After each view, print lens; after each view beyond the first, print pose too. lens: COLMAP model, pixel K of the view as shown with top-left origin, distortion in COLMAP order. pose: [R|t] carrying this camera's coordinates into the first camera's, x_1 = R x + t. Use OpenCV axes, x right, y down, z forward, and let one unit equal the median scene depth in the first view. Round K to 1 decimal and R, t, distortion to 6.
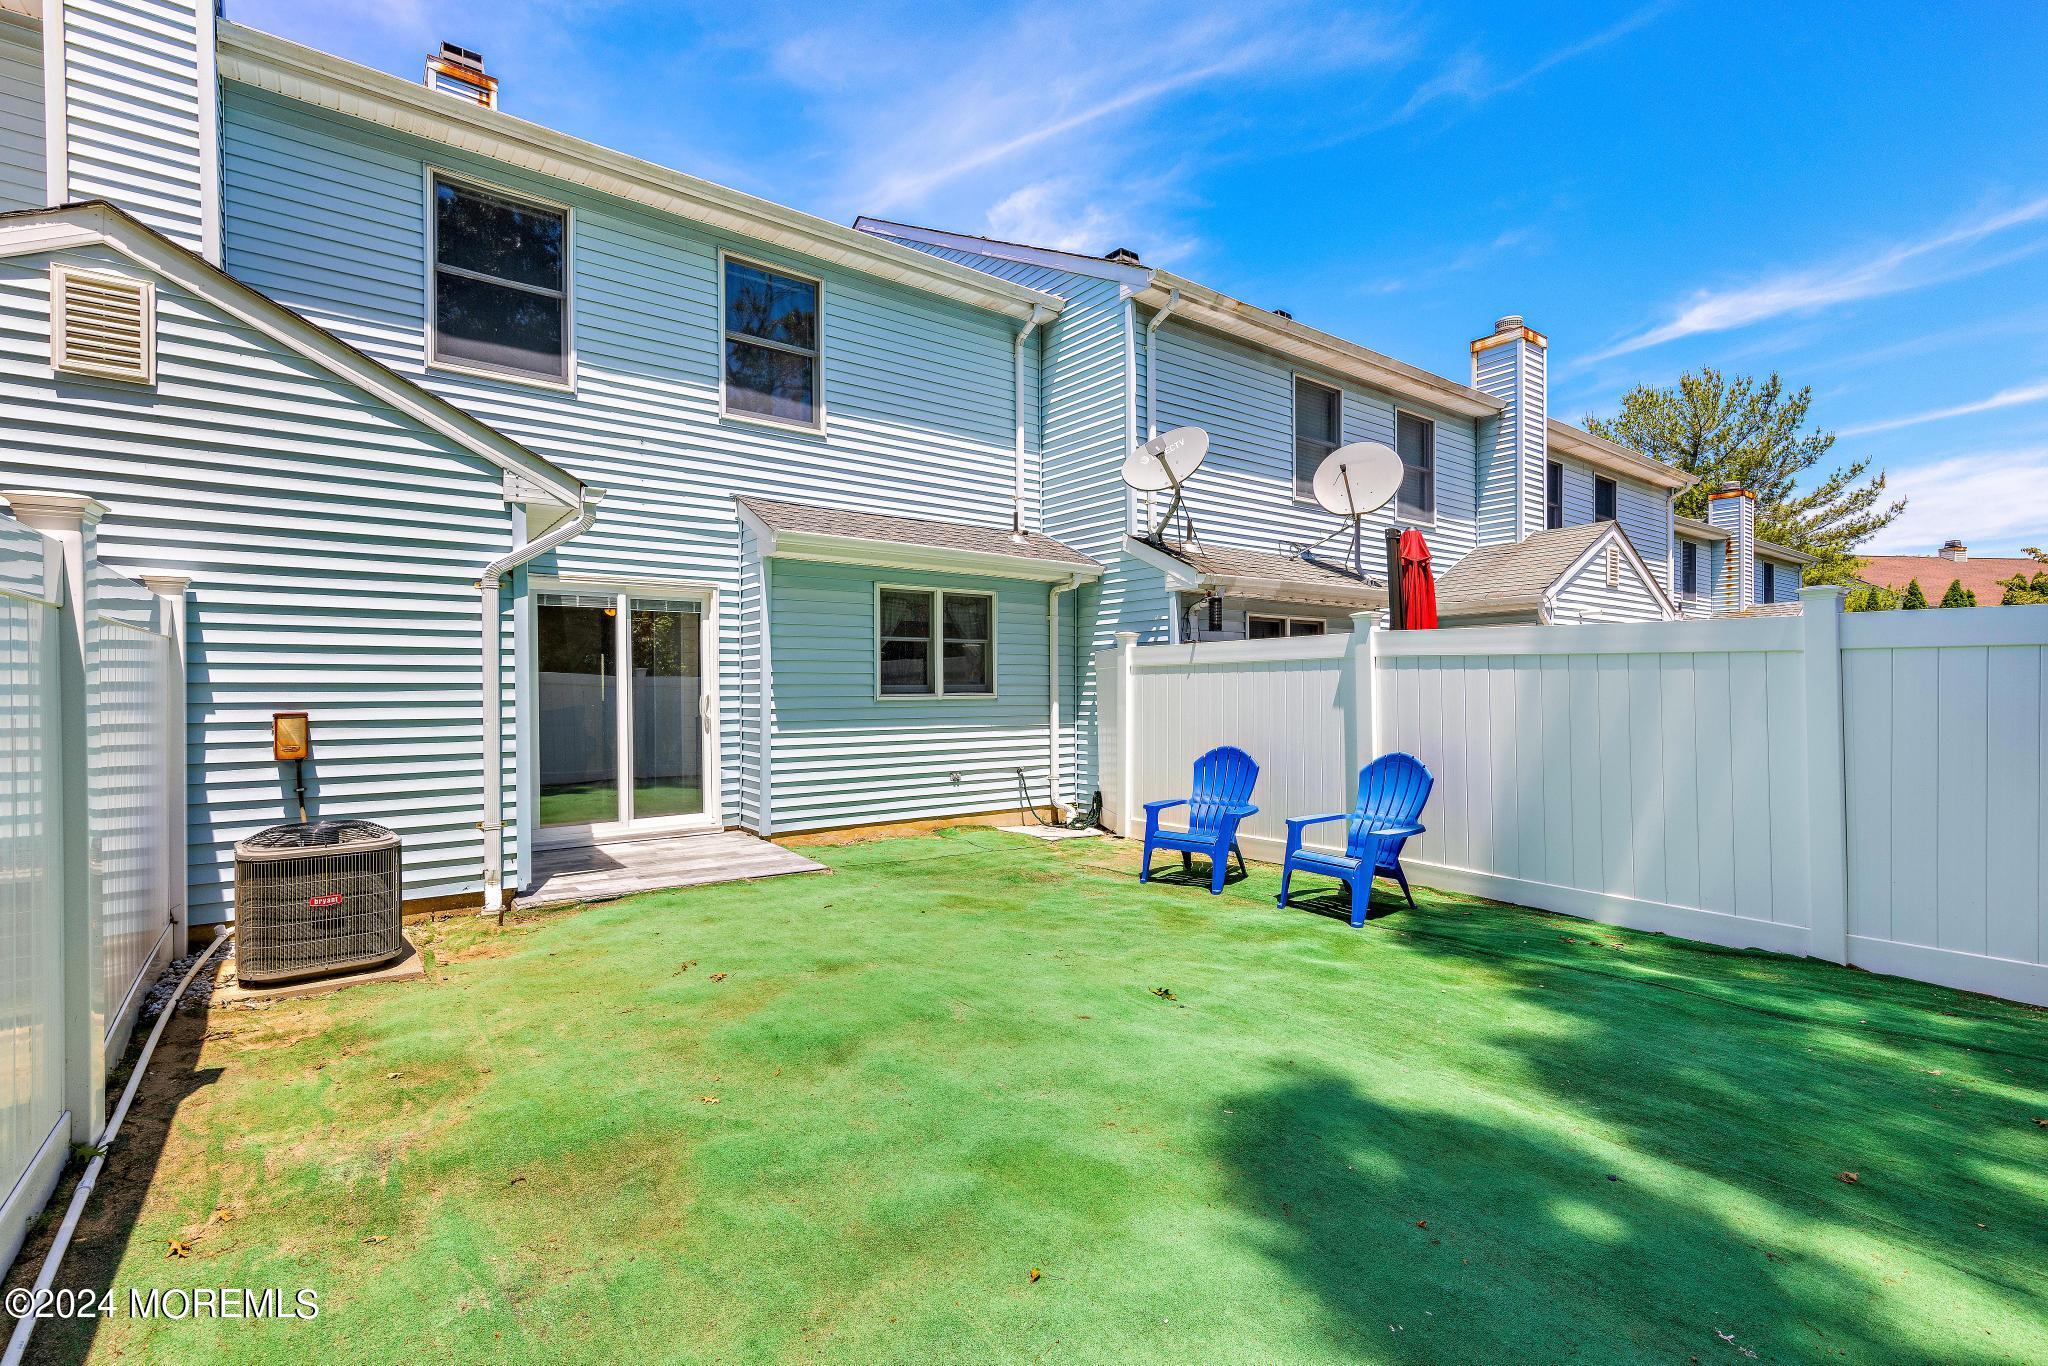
lens RADIAL K [[913.9, 0, 1012.0], [0, 913.9, 687.1], [0, 0, 1]] dist [0.006091, 0.000215]
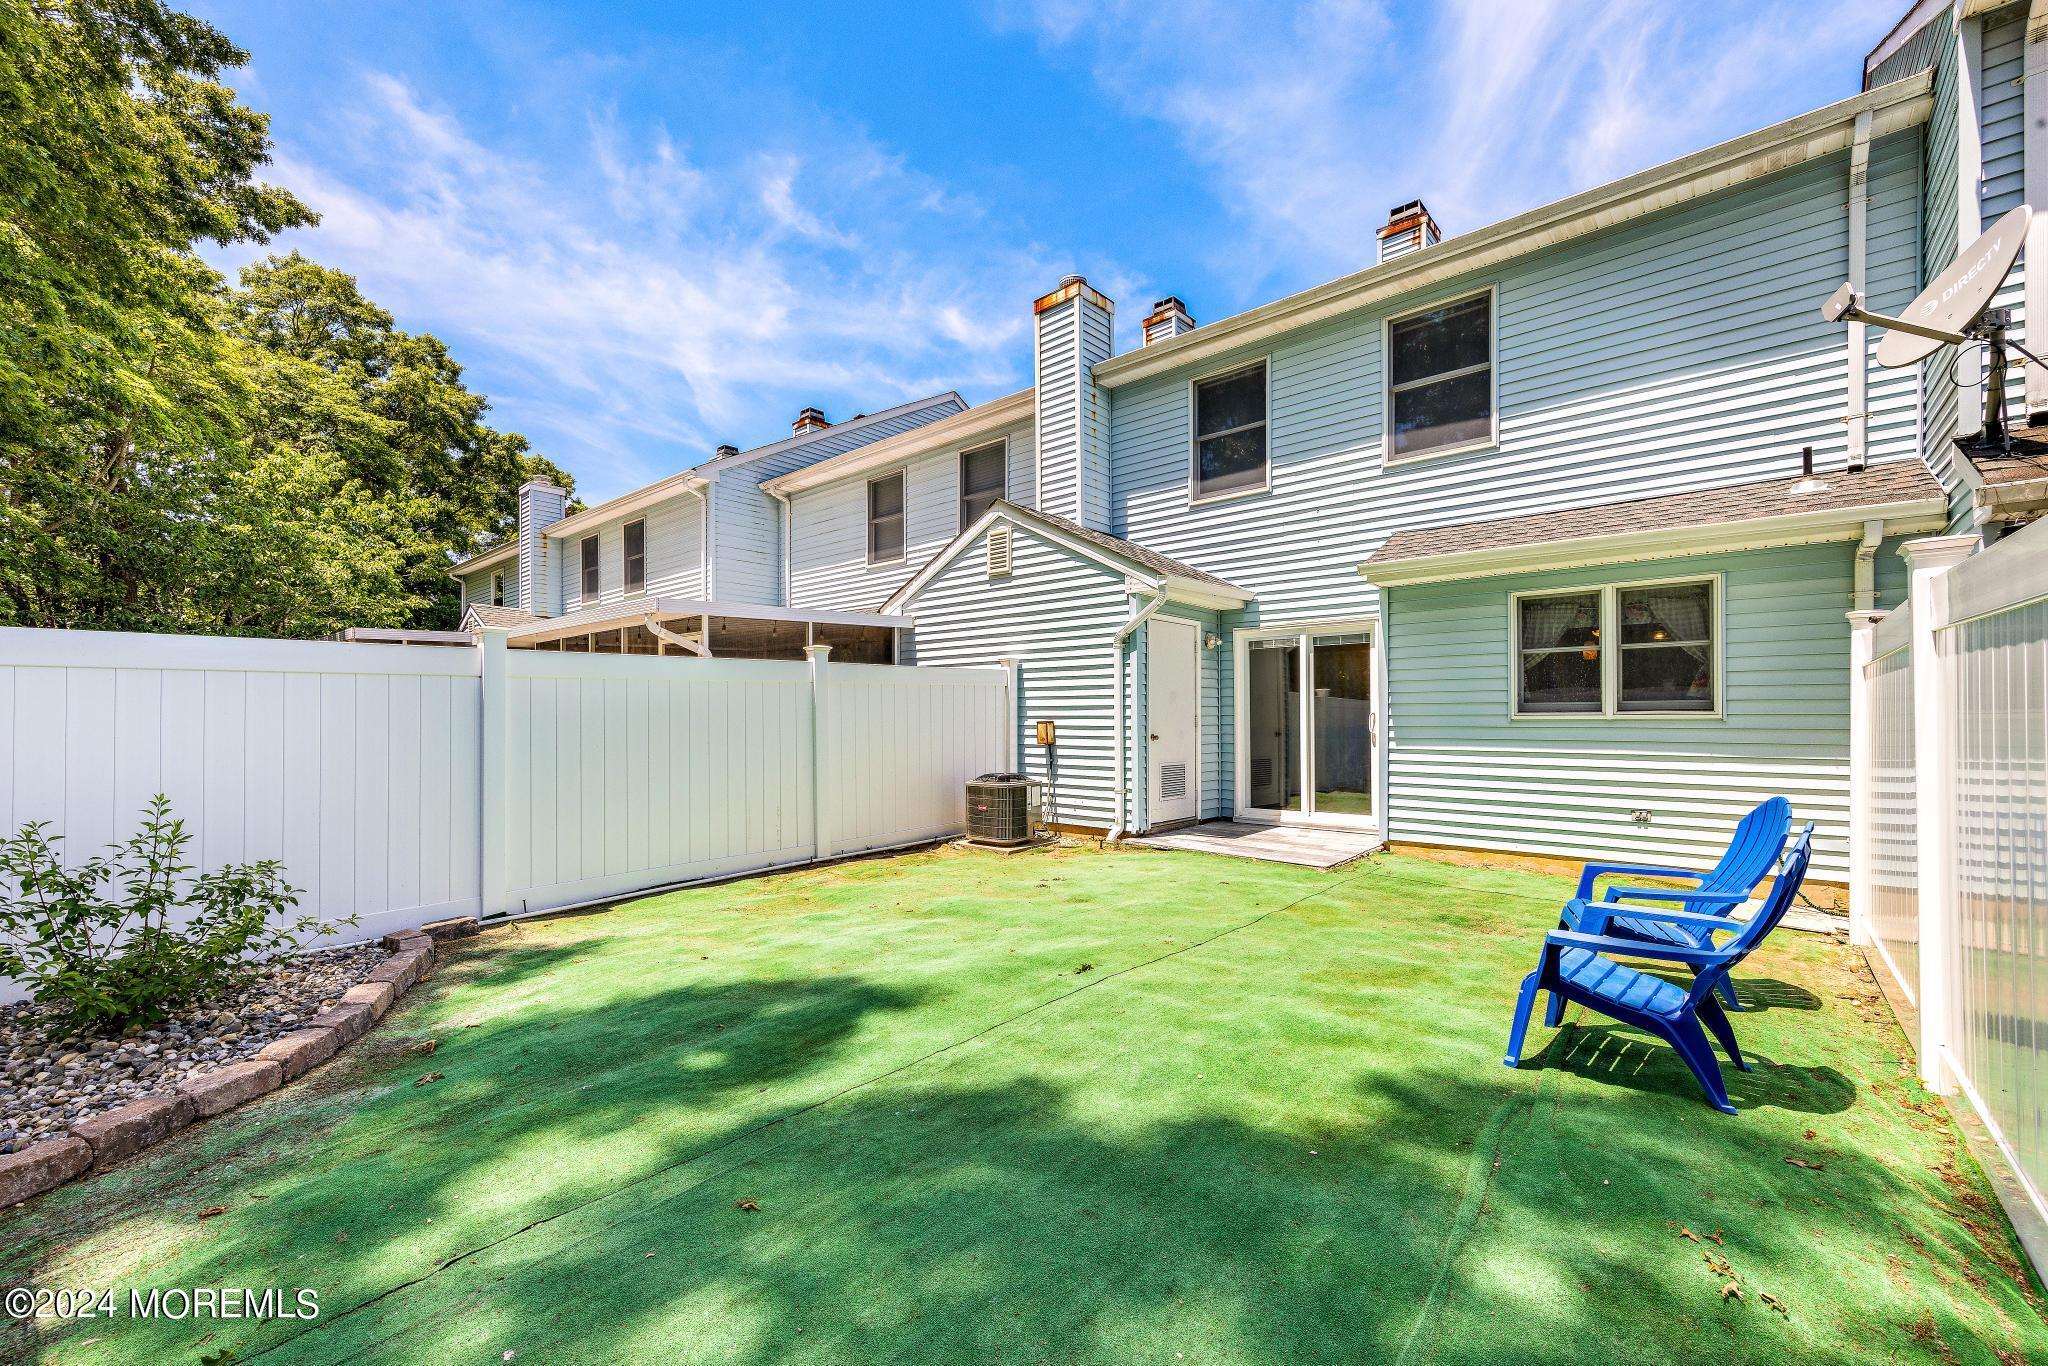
lens RADIAL K [[821.7, 0, 1029.5], [0, 821.7, 713.9], [0, 0, 1]] dist [0.007367, -0.000049]
pose [[0.210482, -0.000059, -0.977598, 0.608040], [0.004203, 0.999991, 0.000845, 0.006958], [0.977589, -0.004287, 0.210481, 0.374127]]
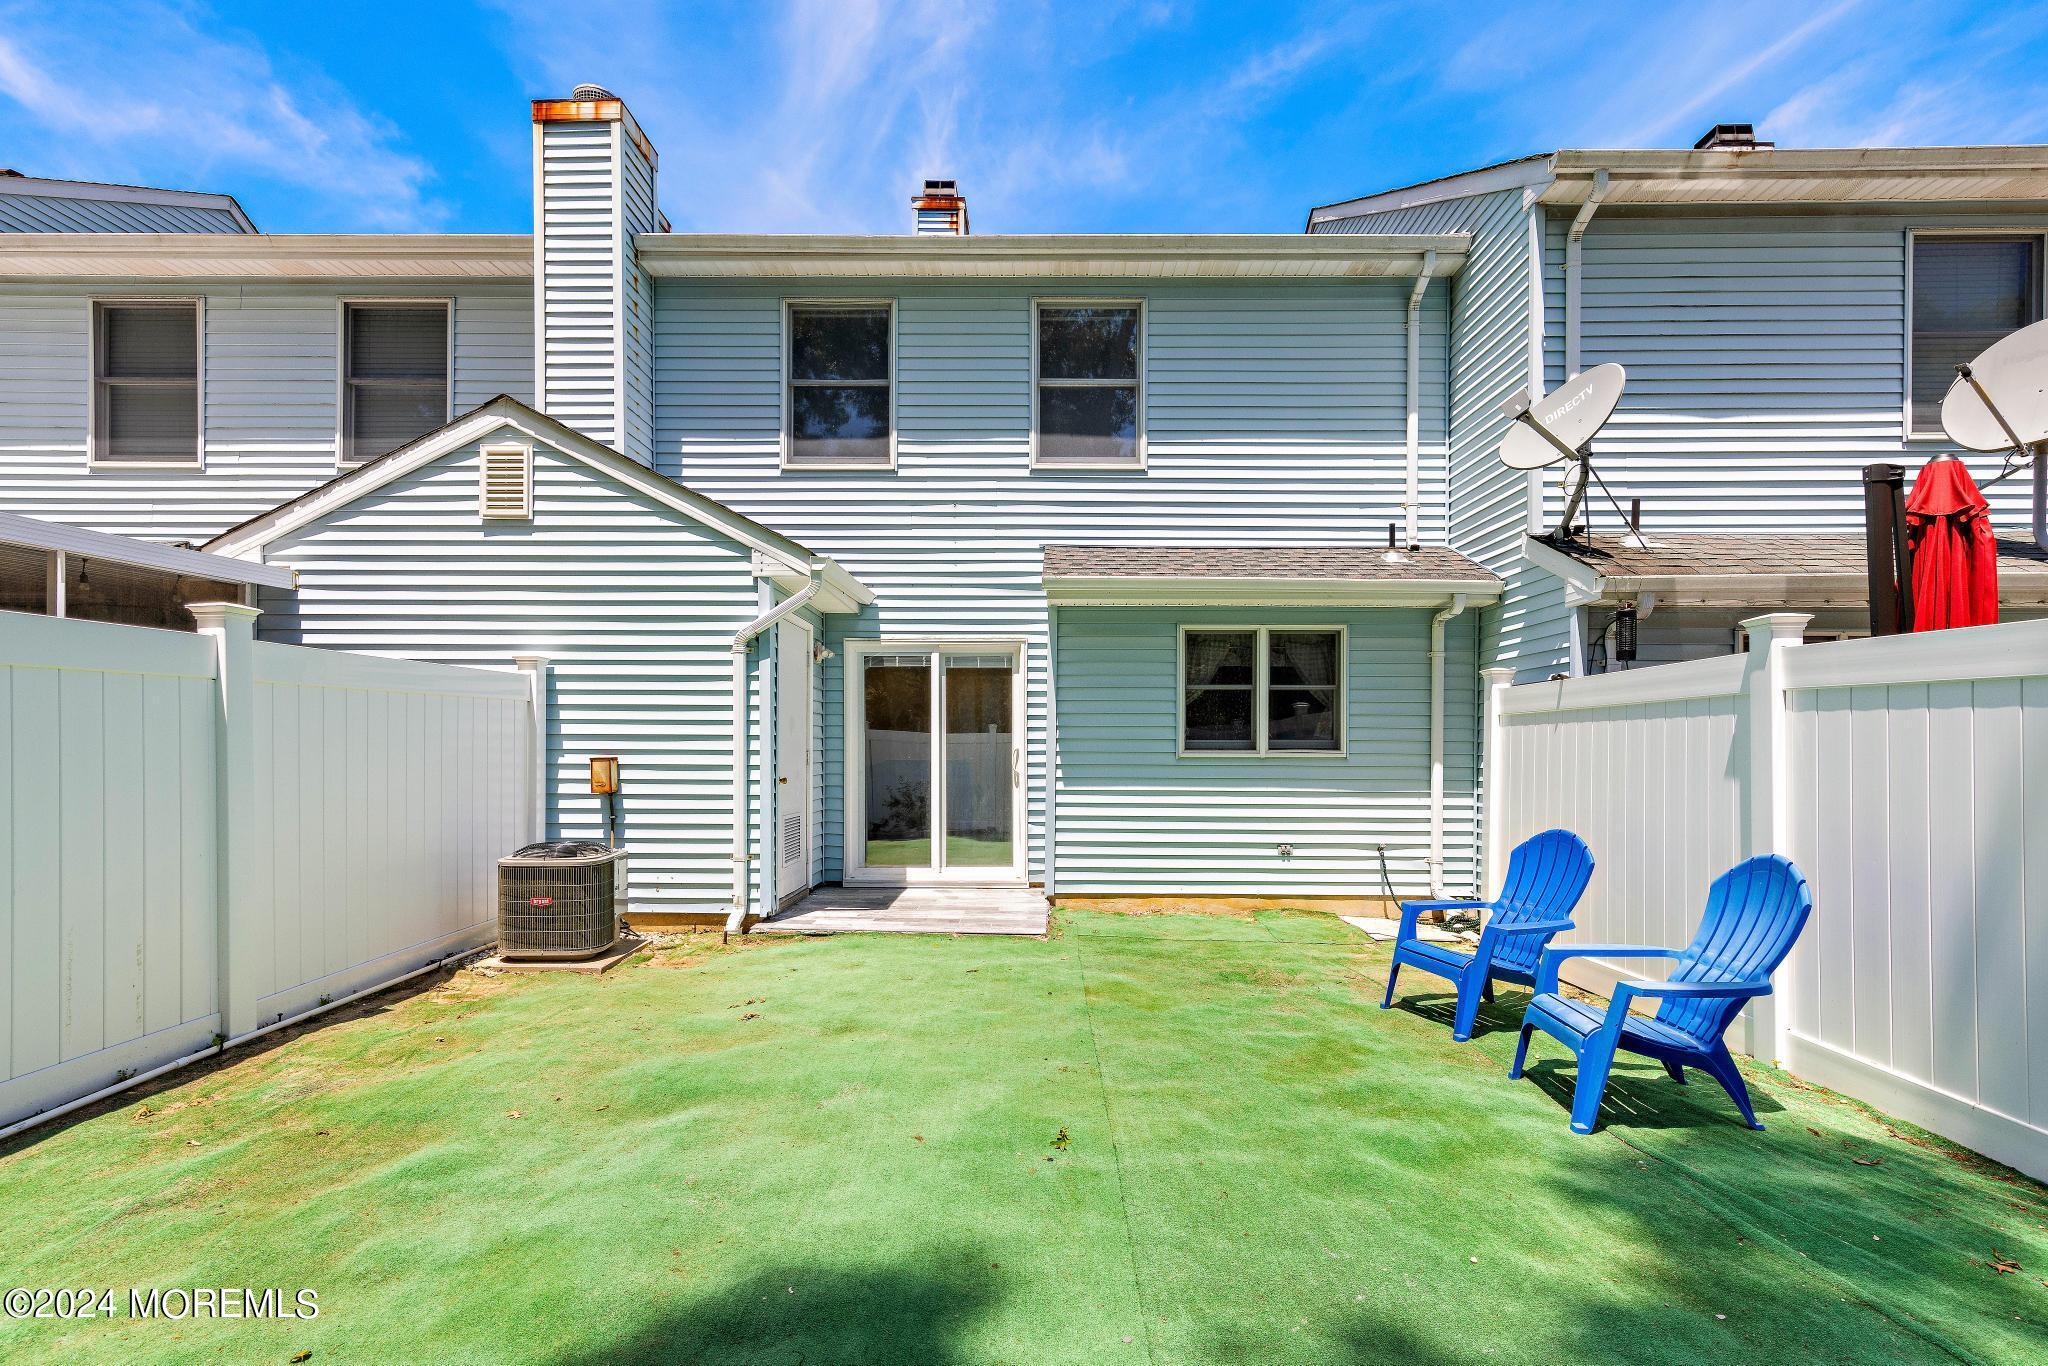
lens RADIAL K [[957.3, 0, 1029.5], [0, 957.3, 750.8], [0, 0, 1]] dist [0.006558, 0.000900]
pose [[0.794096, 0.008960, -0.607726, 0.326422], [-0.006880, 0.999960, 0.005753, 0.004560], [0.607753, -0.000388, 0.794126, 0.184042]]
